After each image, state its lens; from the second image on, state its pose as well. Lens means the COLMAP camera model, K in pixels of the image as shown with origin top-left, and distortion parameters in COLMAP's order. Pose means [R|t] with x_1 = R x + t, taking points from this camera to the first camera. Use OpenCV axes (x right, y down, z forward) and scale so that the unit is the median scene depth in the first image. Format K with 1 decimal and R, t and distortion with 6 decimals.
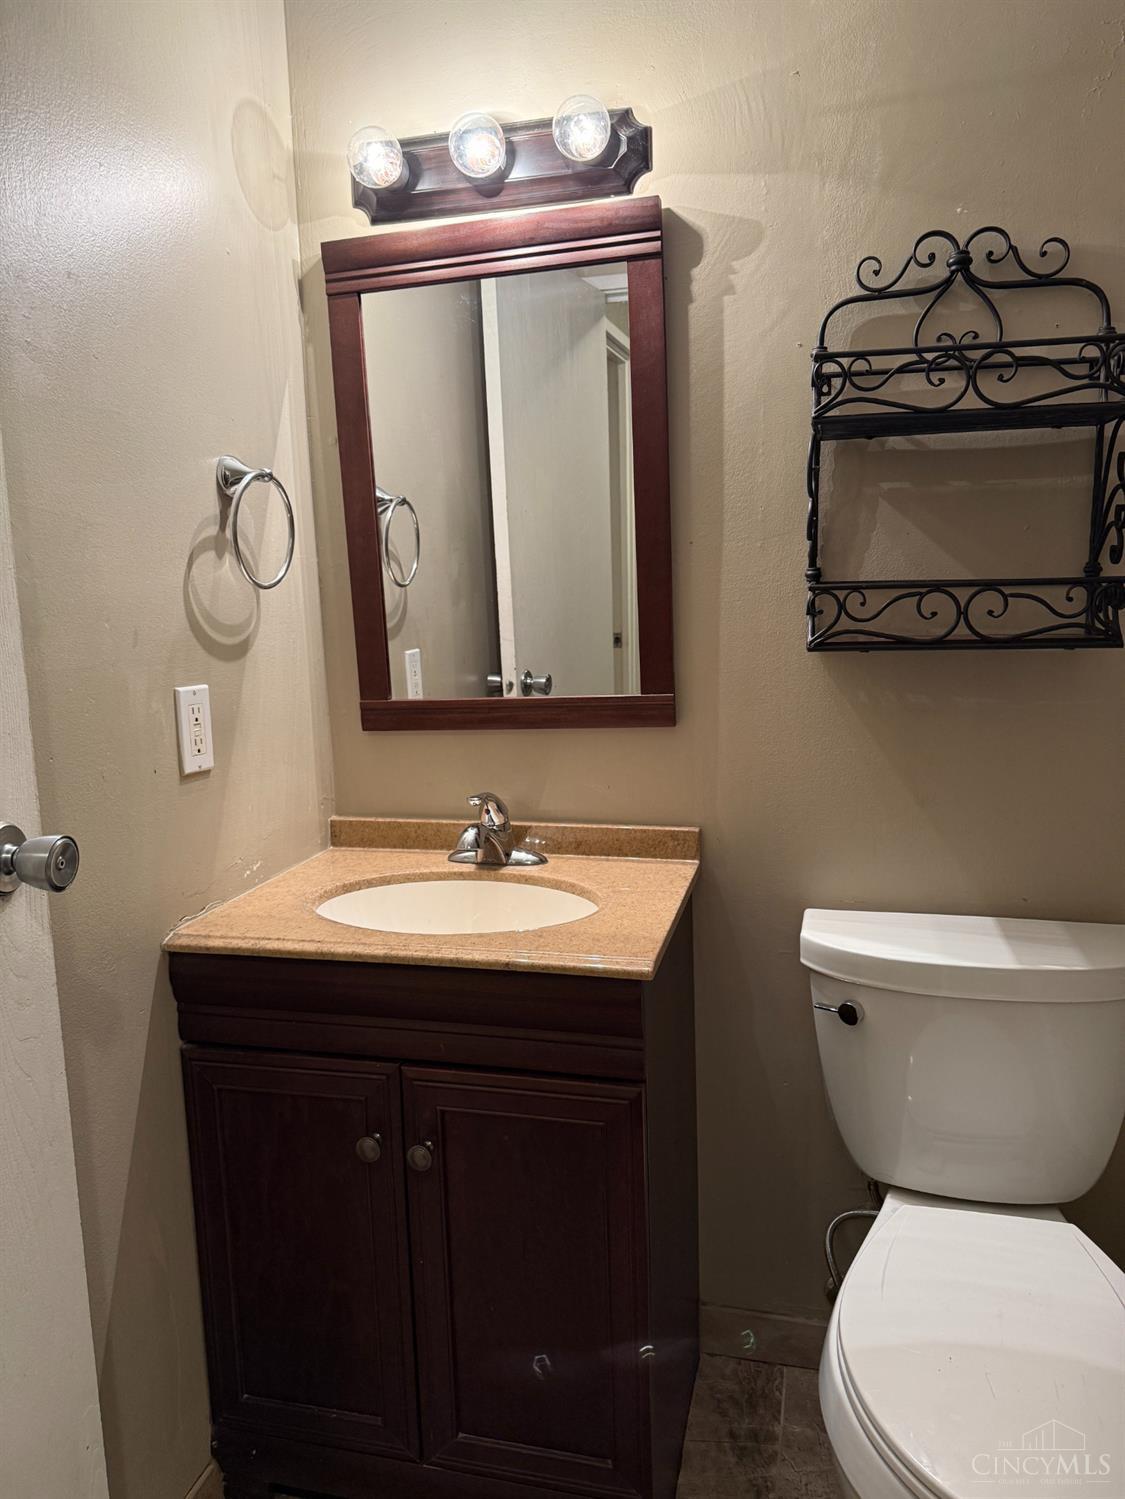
lens RADIAL K [[1074.4, 0, 556.2], [0, 1074.4, 754.4], [0, 0, 1]] dist [0.000149, -0.014651]
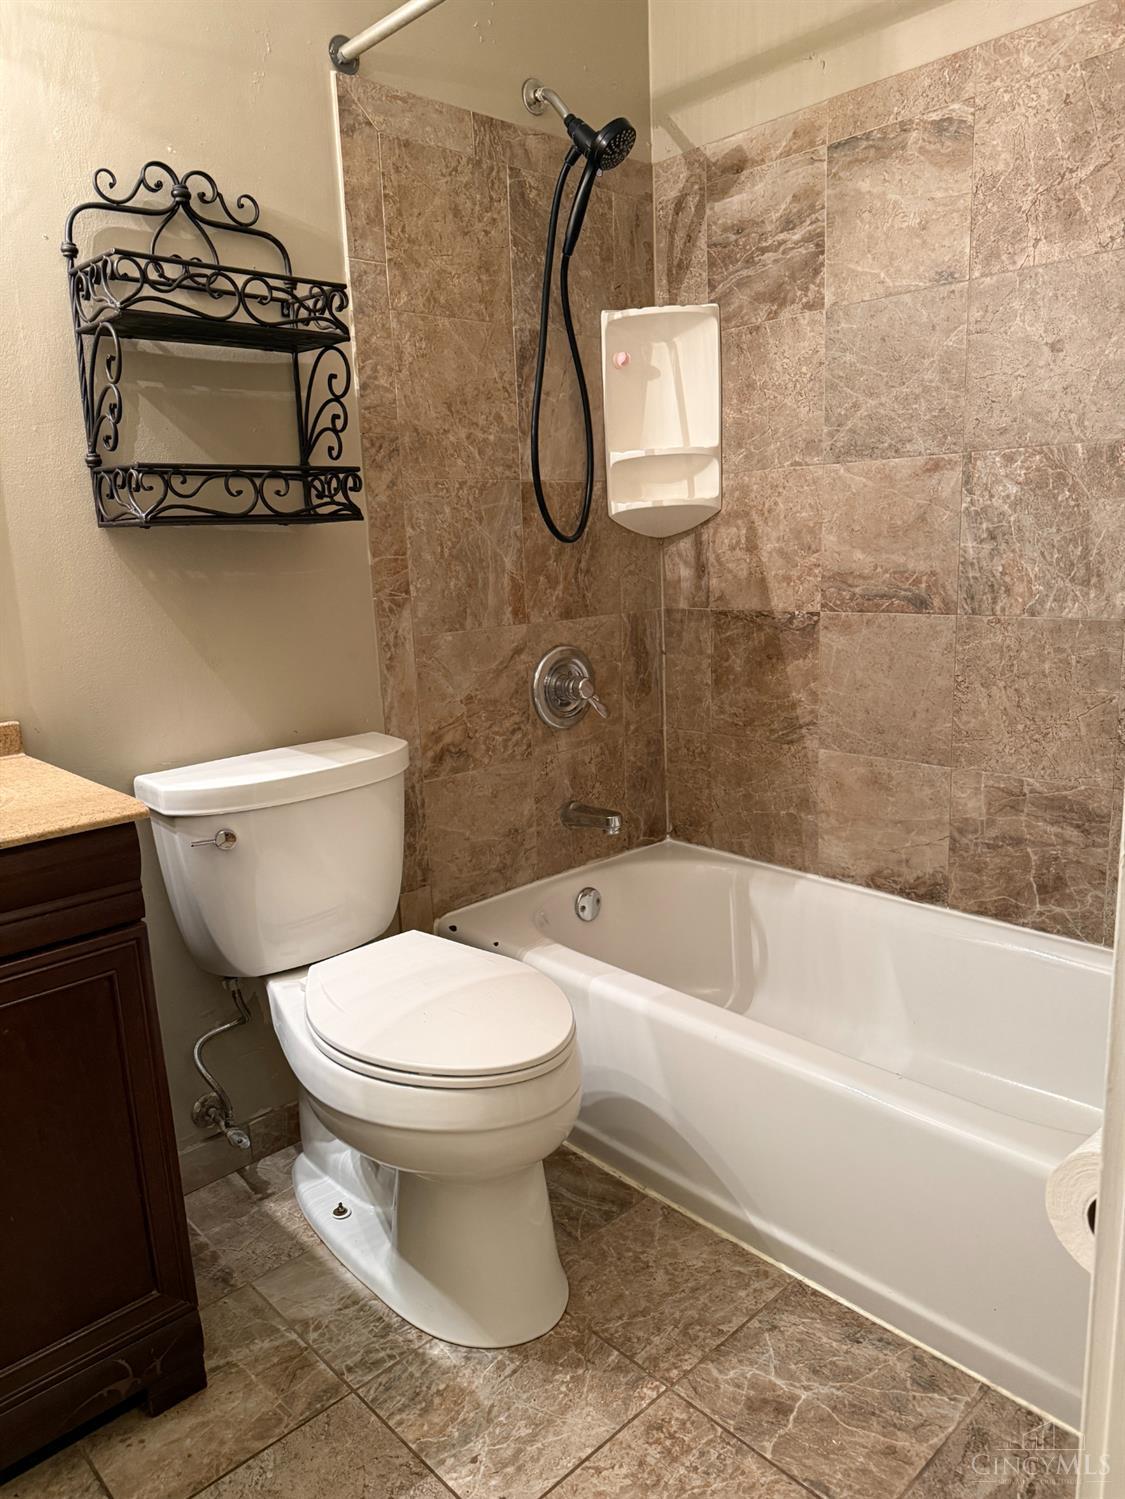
lens RADIAL K [[1074.4, 0, 558.4], [0, 1074.4, 745.9], [0, 0, 1]] dist [0.000149, -0.014651]
pose [[0.542420, -0.161770, 0.824385, -0.446319], [0.144434, 0.984631, 0.098183, 0.074757], [-0.827599, 0.065813, 0.557449, 0.044836]]
